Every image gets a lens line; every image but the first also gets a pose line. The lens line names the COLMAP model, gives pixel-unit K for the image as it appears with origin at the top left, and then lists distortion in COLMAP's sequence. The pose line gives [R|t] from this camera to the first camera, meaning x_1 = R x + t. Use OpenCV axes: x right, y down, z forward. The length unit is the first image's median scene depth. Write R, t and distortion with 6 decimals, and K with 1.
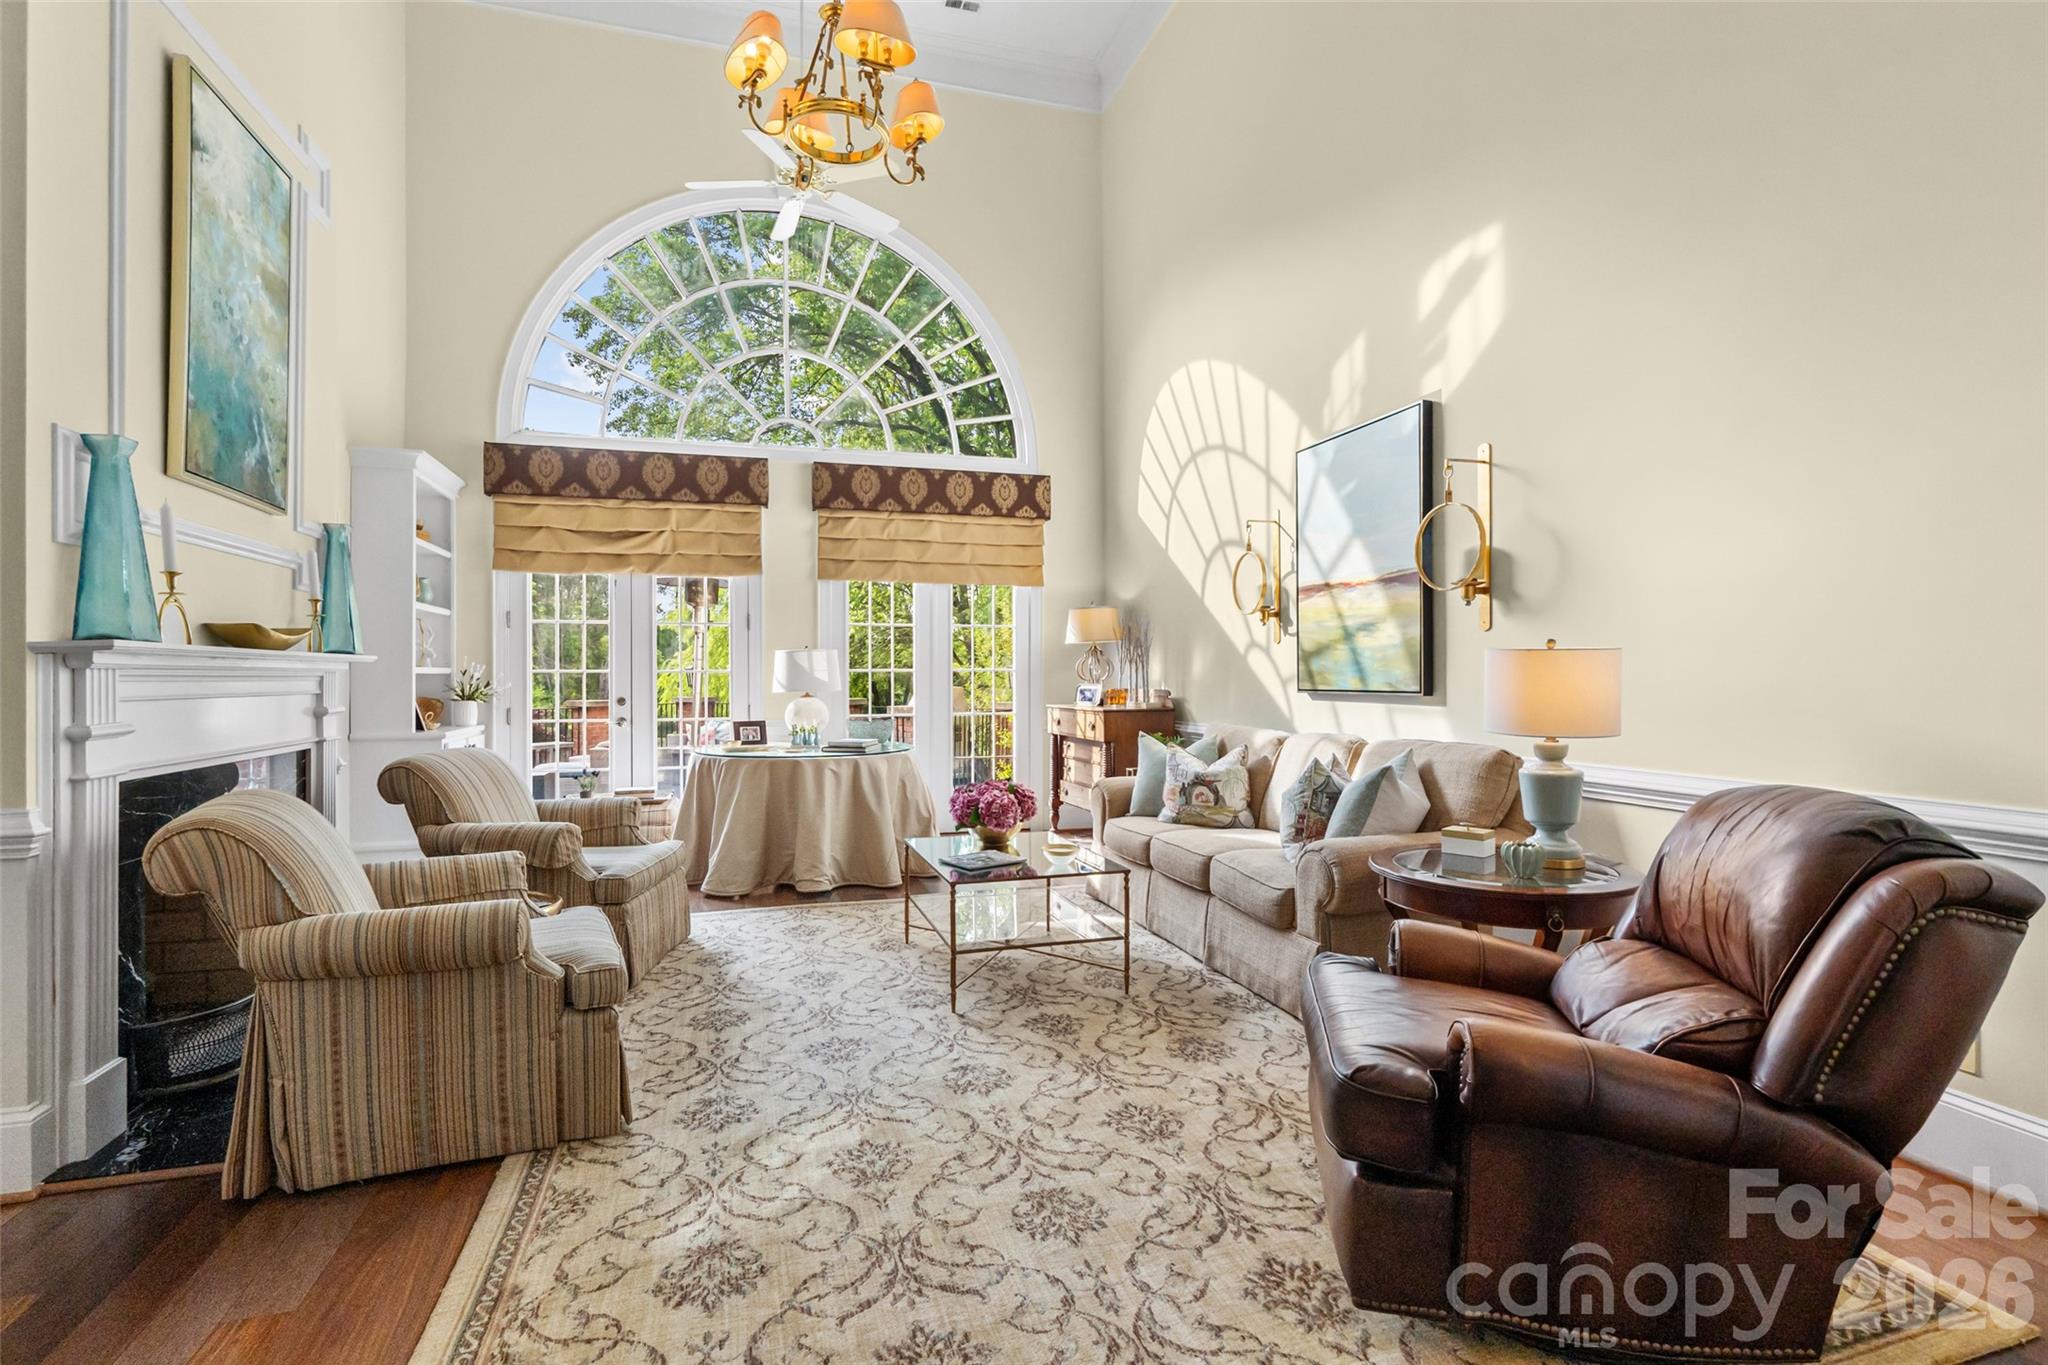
lens RADIAL K [[957.6, 0, 1011.4], [0, 957.6, 680.8], [0, 0, 1]] dist [-0.004559, 0.001268]
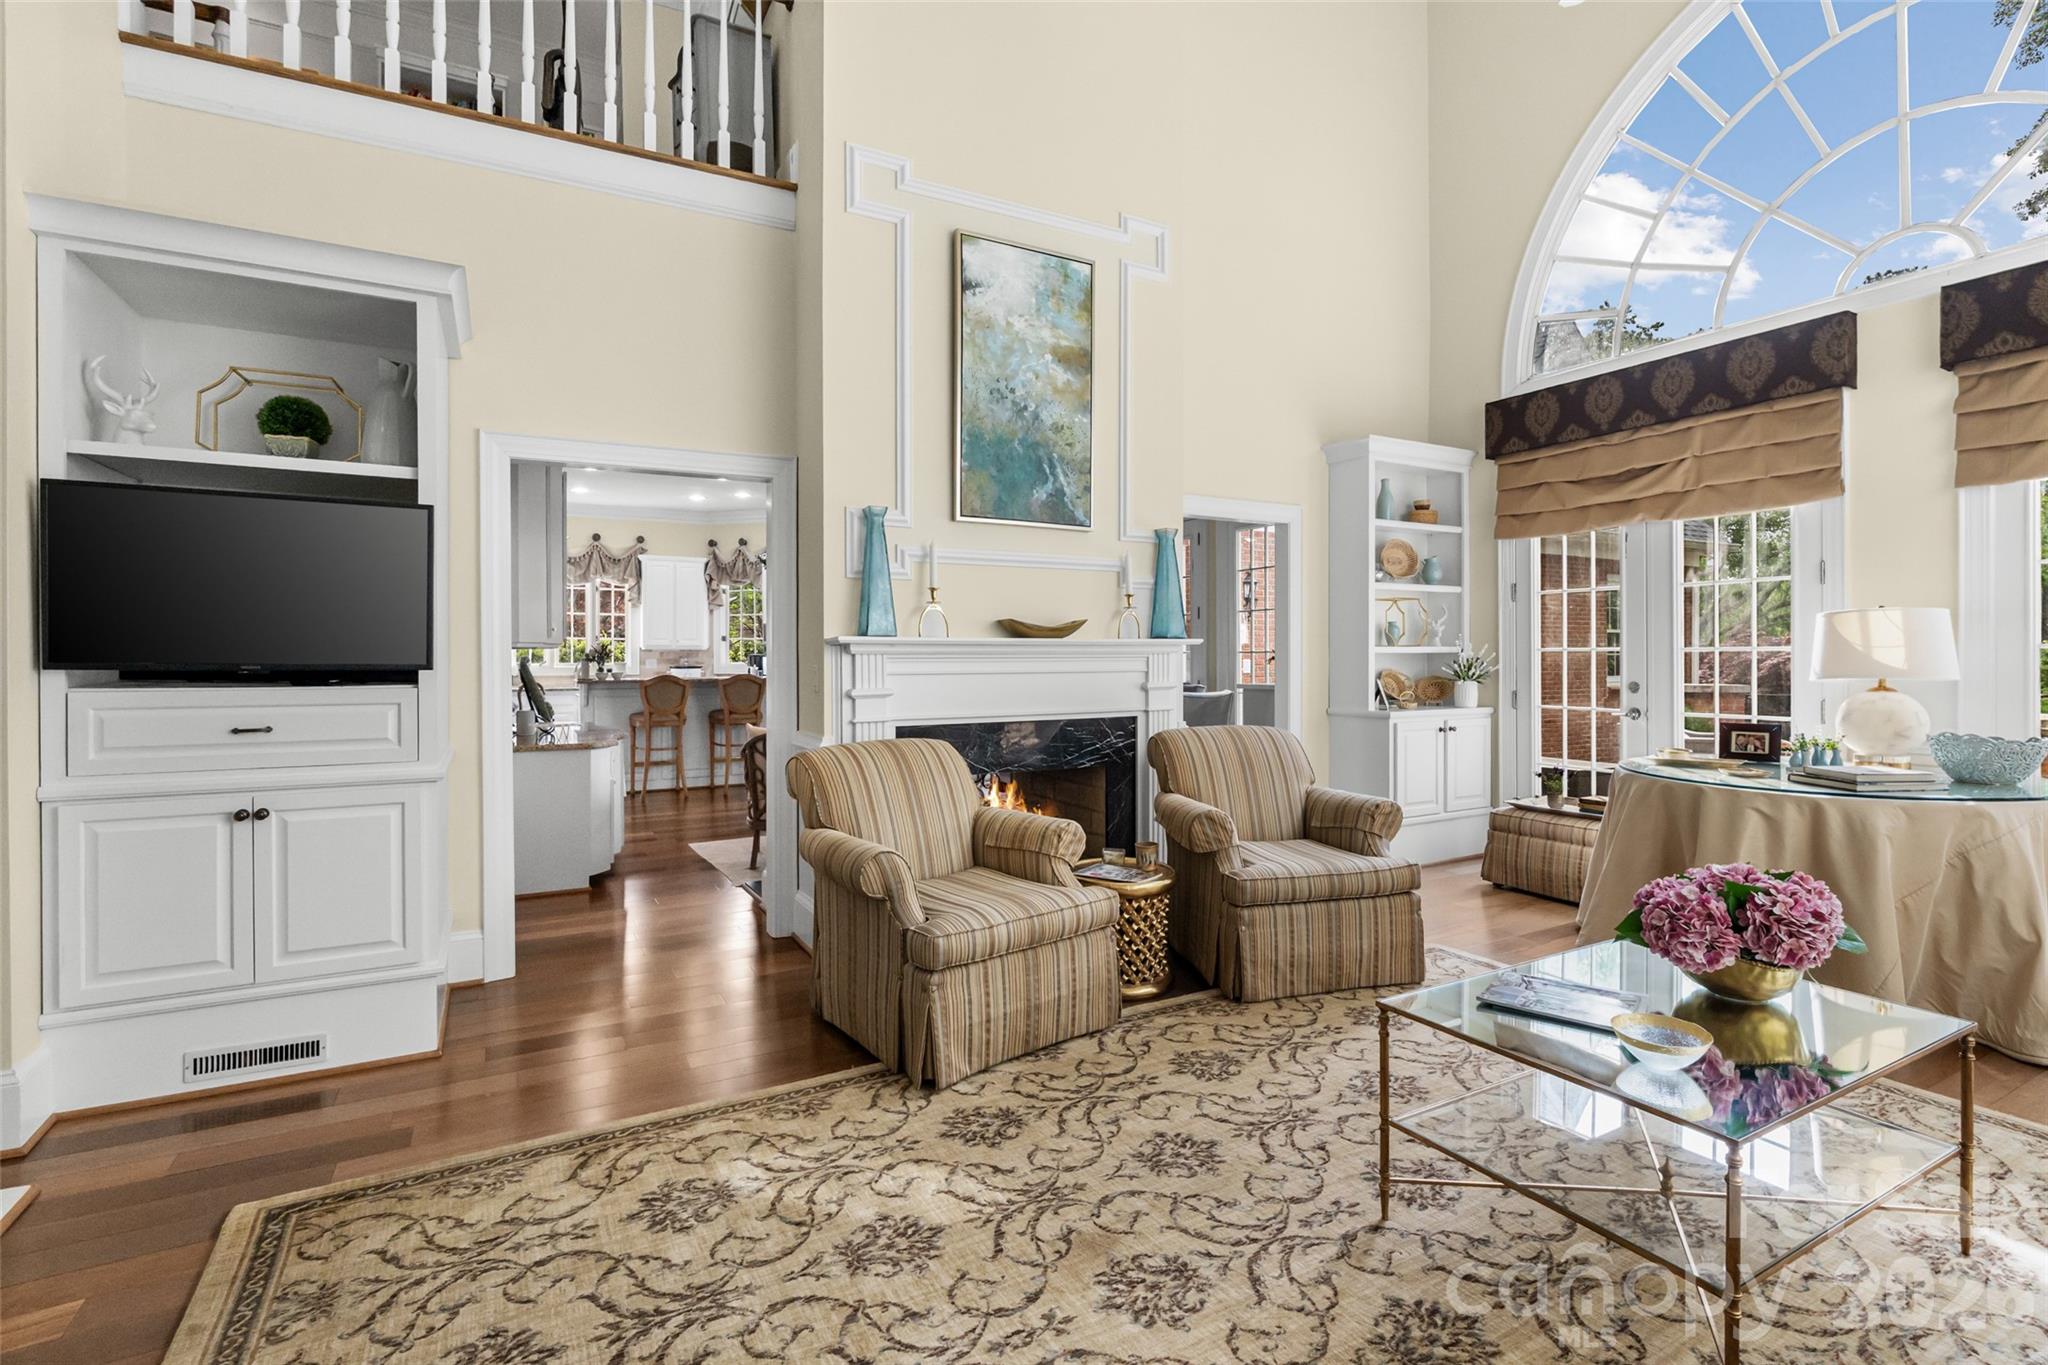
lens RADIAL K [[957.6, 0, 1012.9], [0, 957.6, 661.3], [0, 0, 1]] dist [-0.004559, 0.001268]
pose [[0.212259, 0.007715, -0.977183, 0.481534], [-0.002259, 0.999970, 0.007404, -0.009131], [0.977211, 0.000636, 0.212270, 0.649375]]
